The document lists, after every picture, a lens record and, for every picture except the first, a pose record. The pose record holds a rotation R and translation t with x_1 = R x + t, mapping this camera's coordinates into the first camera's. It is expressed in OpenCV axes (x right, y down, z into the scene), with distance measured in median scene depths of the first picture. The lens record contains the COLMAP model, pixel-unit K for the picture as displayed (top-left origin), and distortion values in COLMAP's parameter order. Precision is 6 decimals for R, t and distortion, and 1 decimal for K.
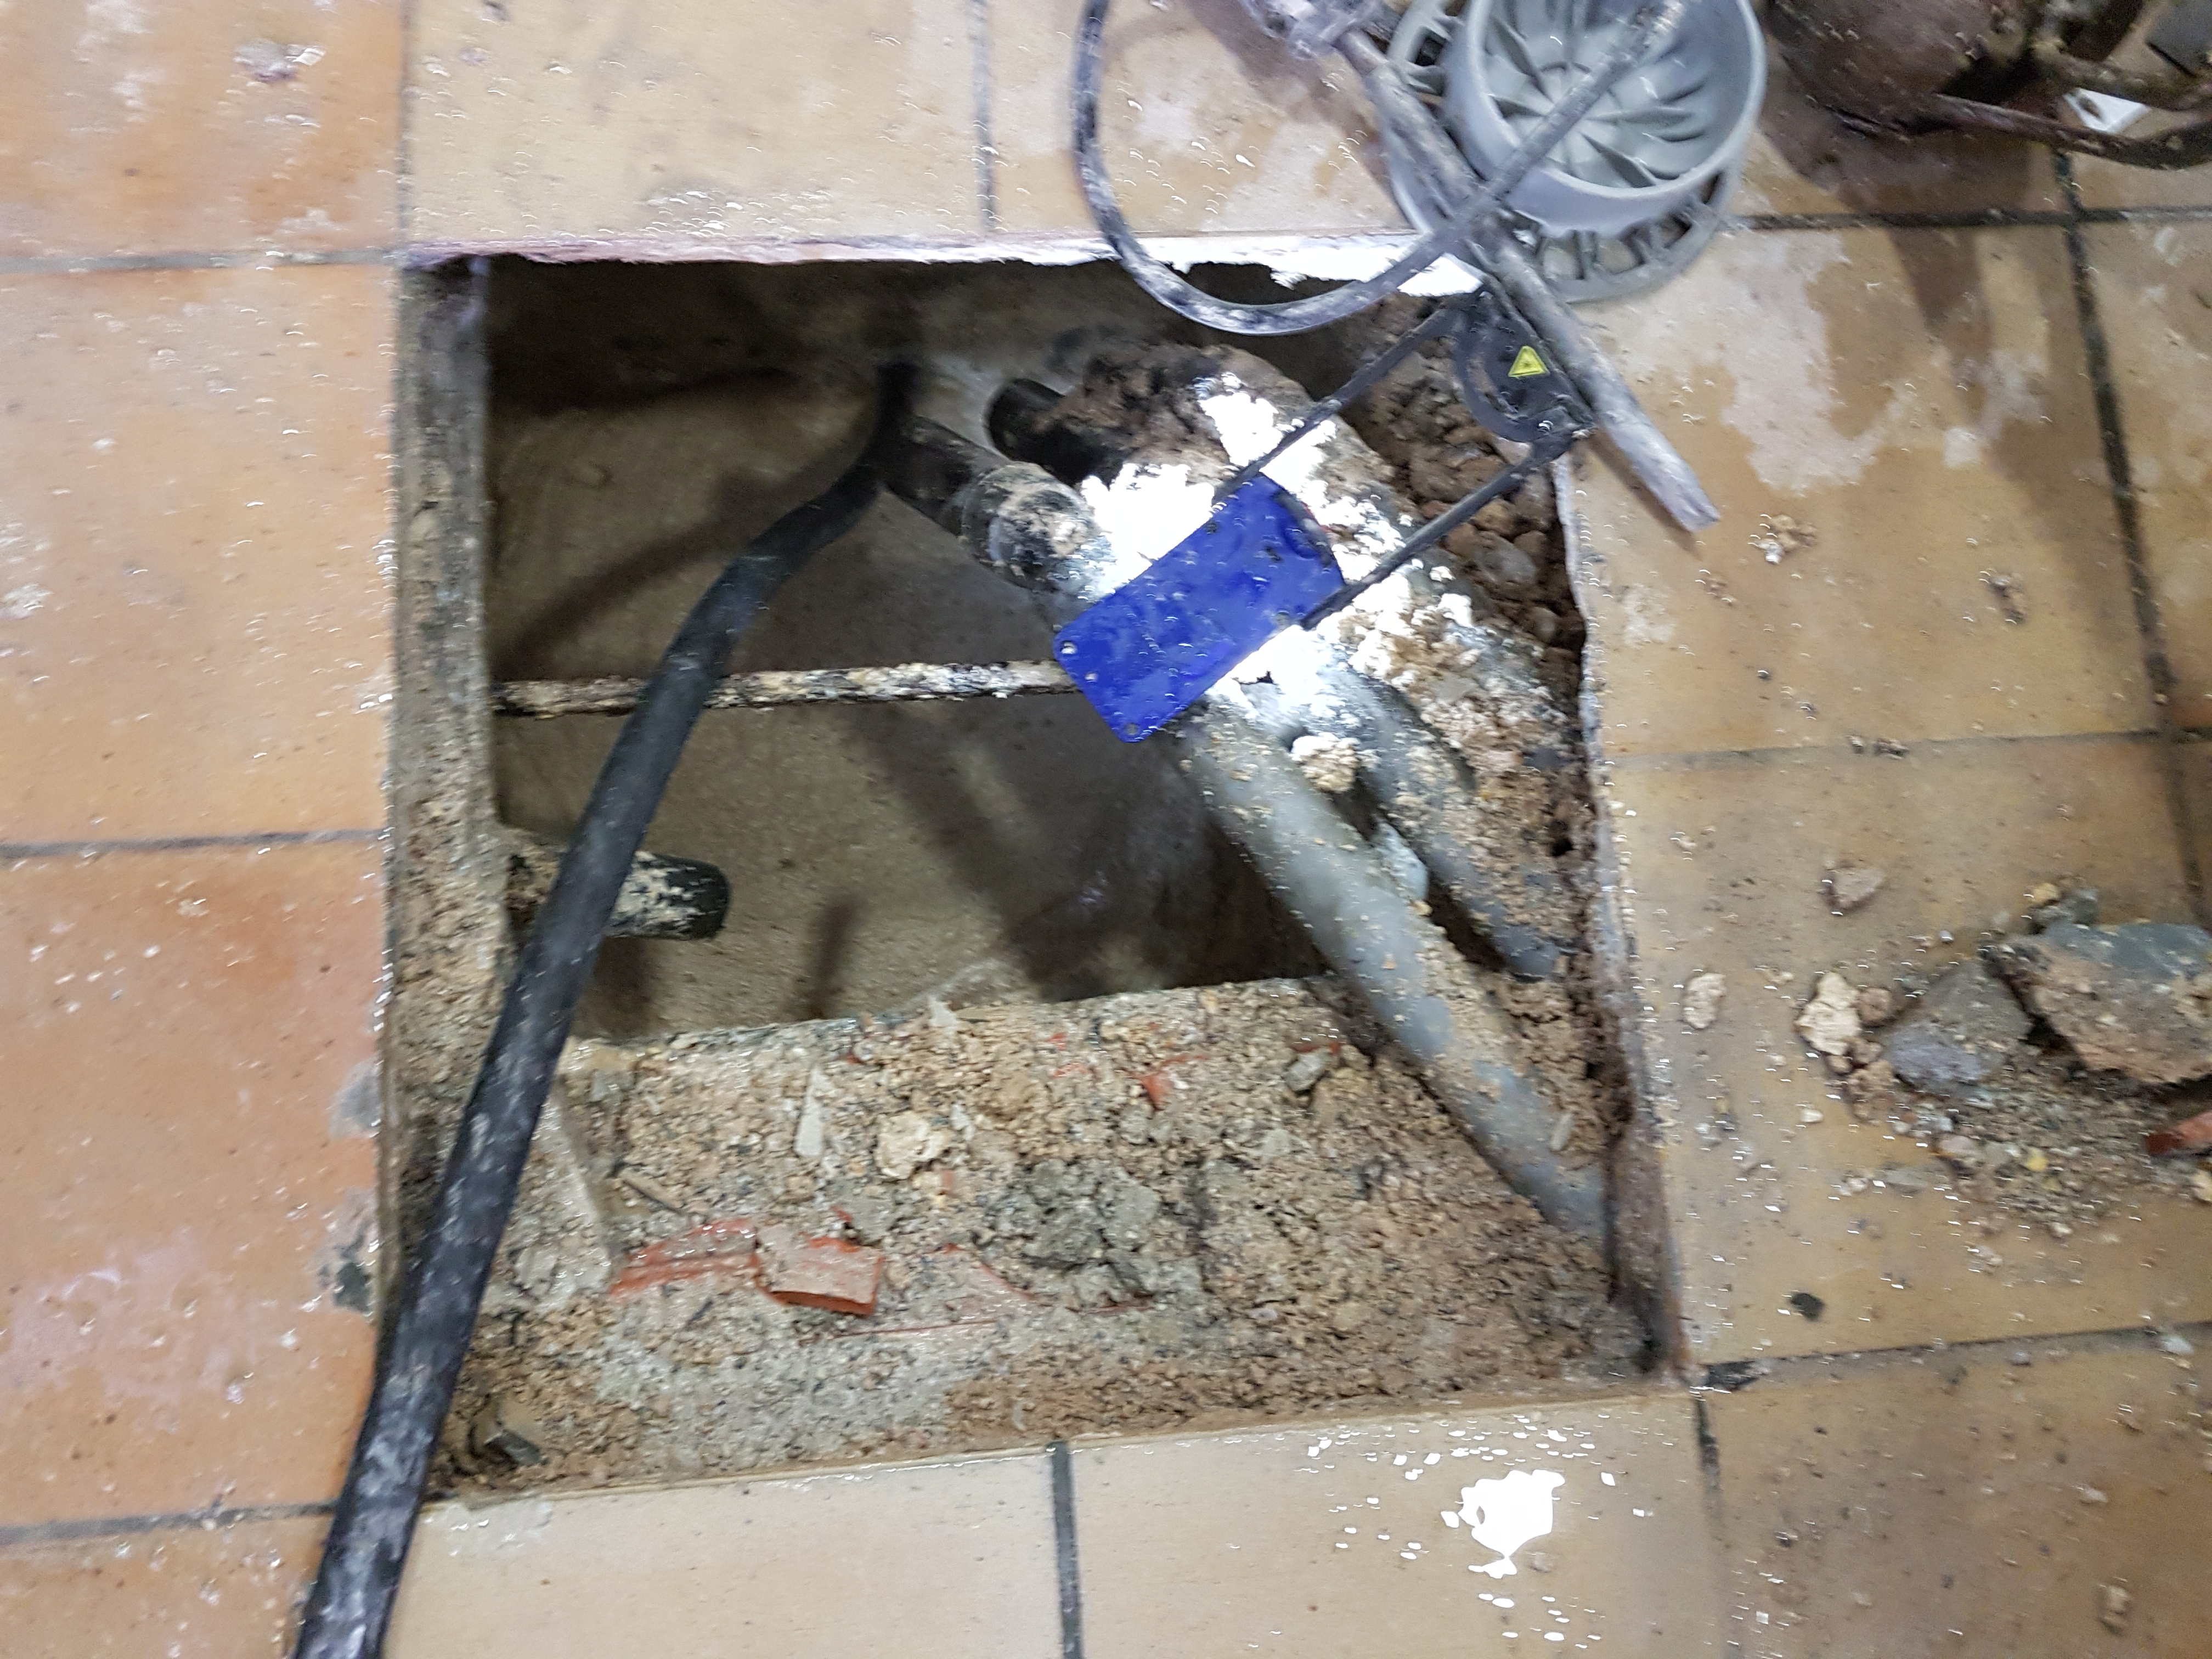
lens RADIAL K [[1574.5, 0, 1130.0], [0, 1574.5, 713.7], [0, 0, 1]] dist [0.084765, -0.227623]
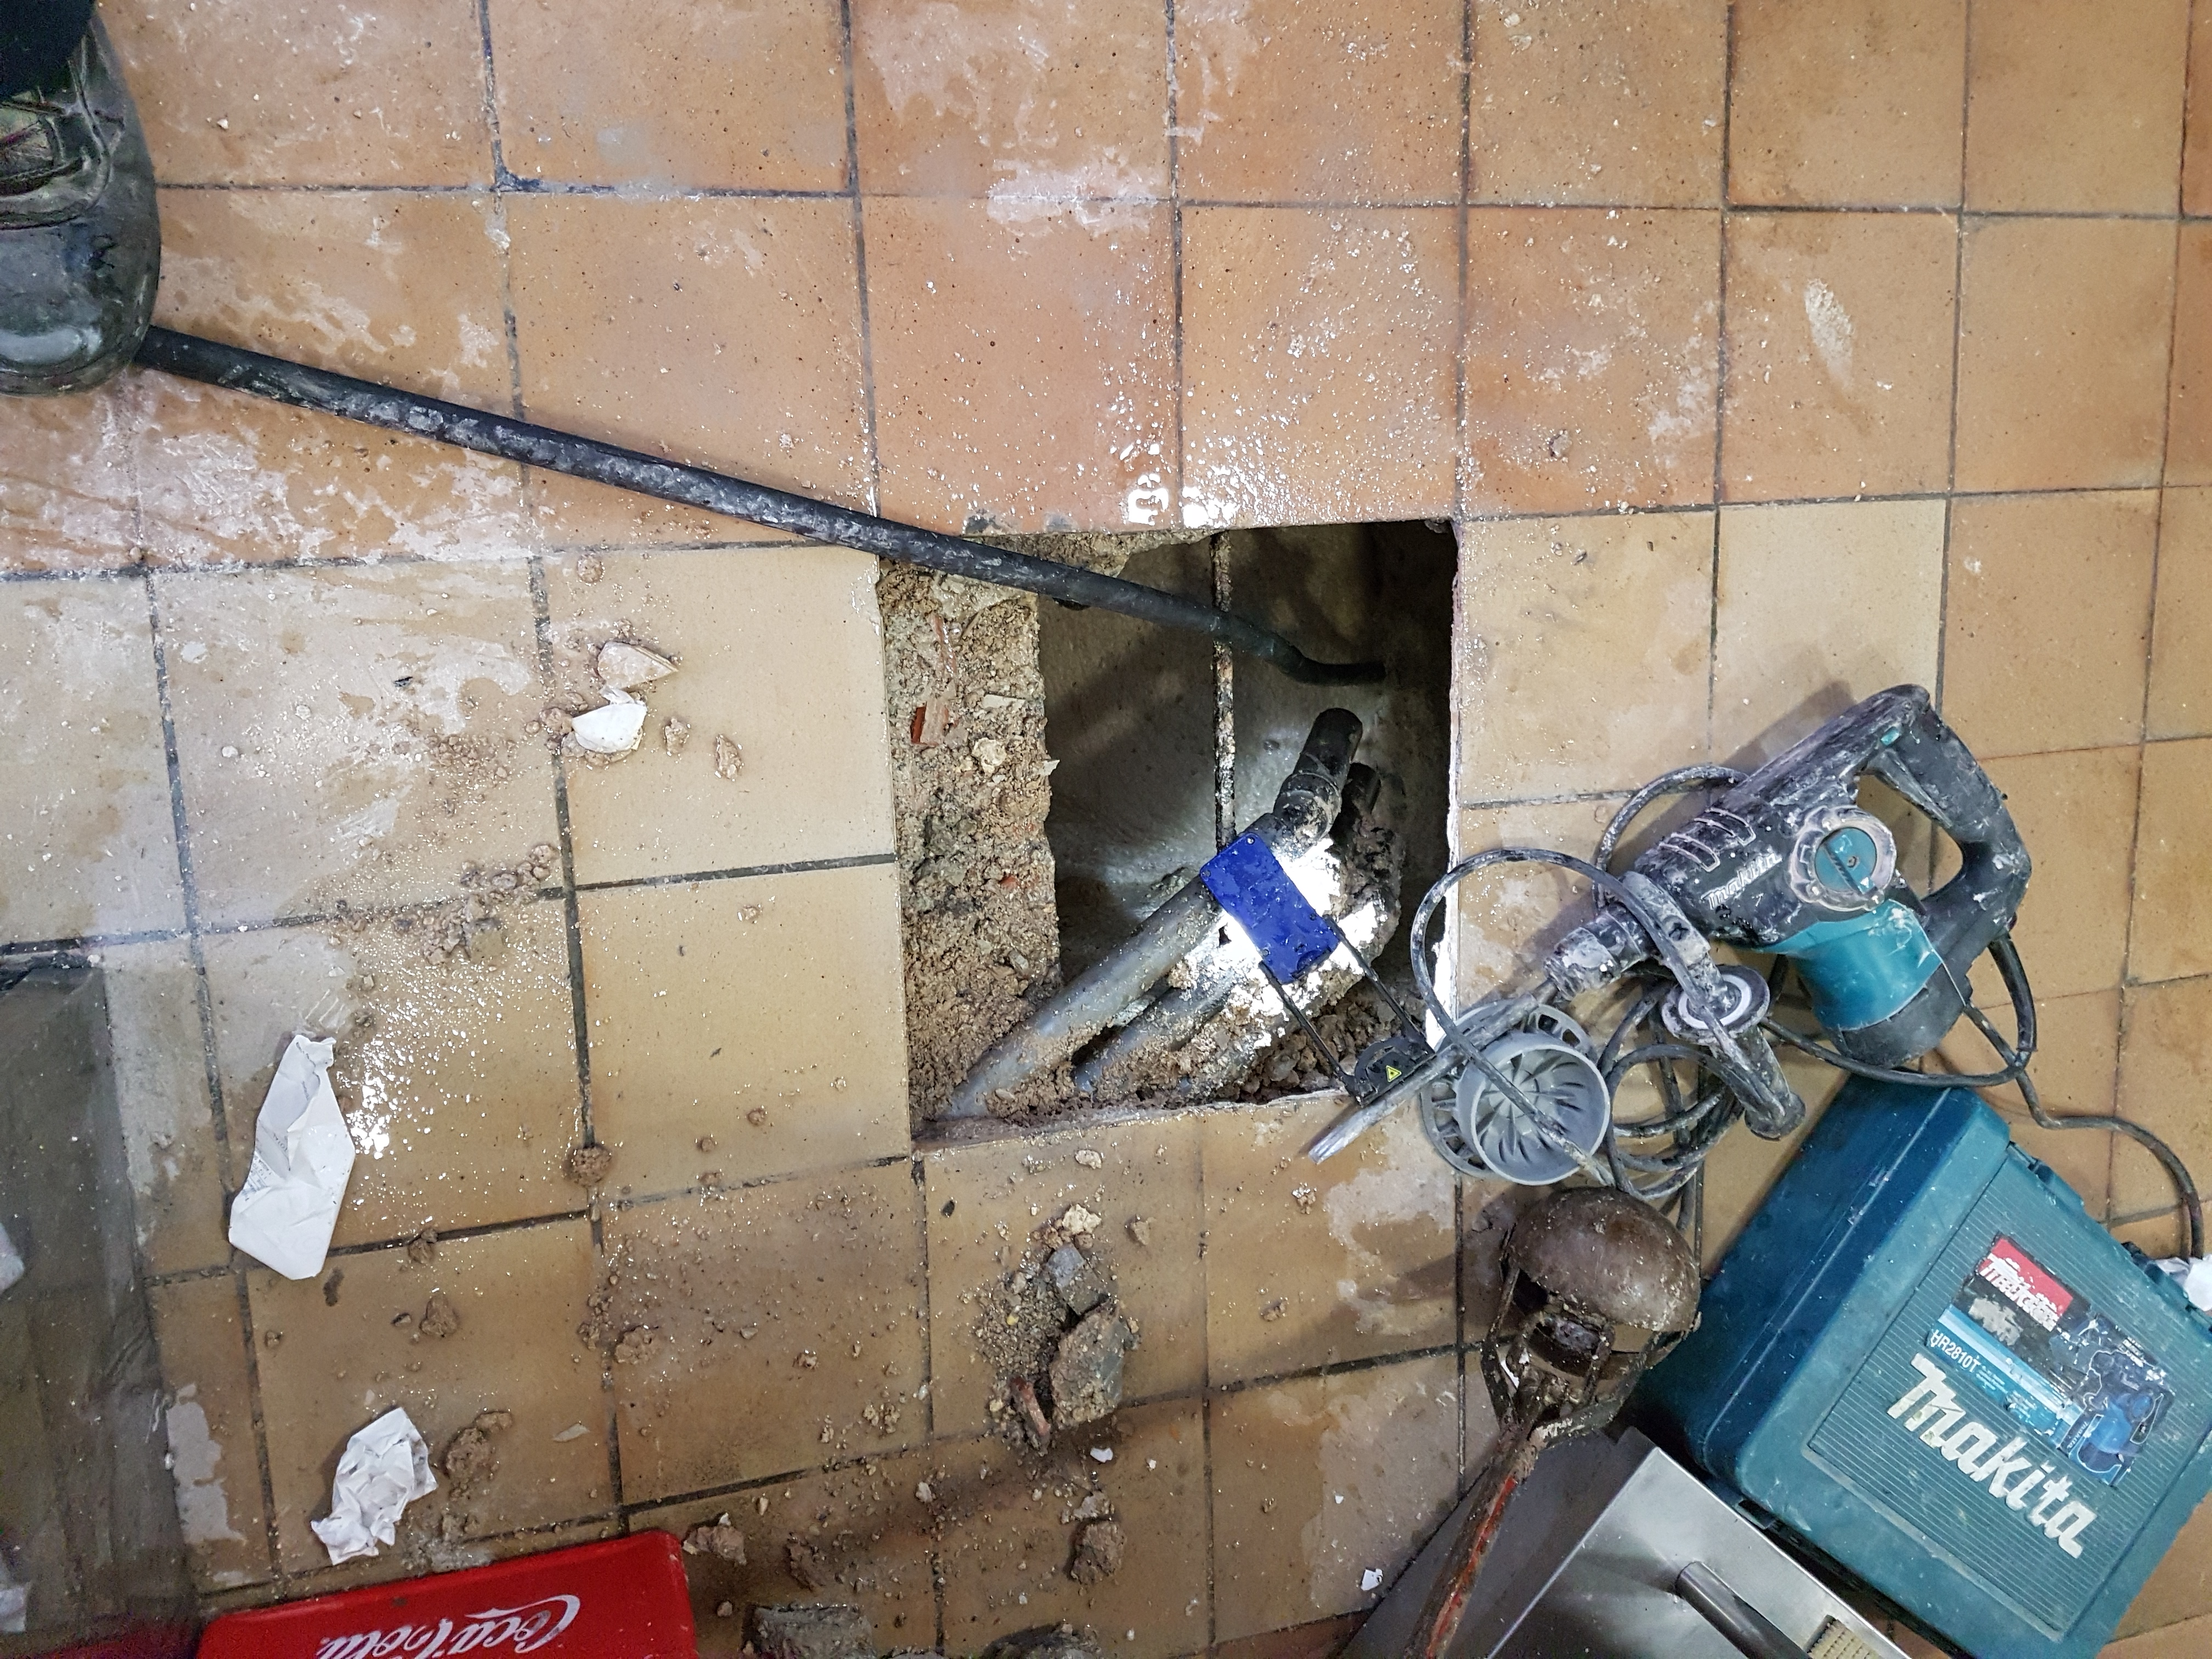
lens RADIAL K [[1680.7, 0, 1106.0], [0, 1680.7, 829.5], [0, 0, 1]] dist [0.003892, -0.002238]
pose [[-0.007130, 0.996795, 0.079676, -0.214715], [-0.997118, -0.001069, -0.075863, 0.289561], [-0.075534, -0.079988, 0.993930, -1.020044]]
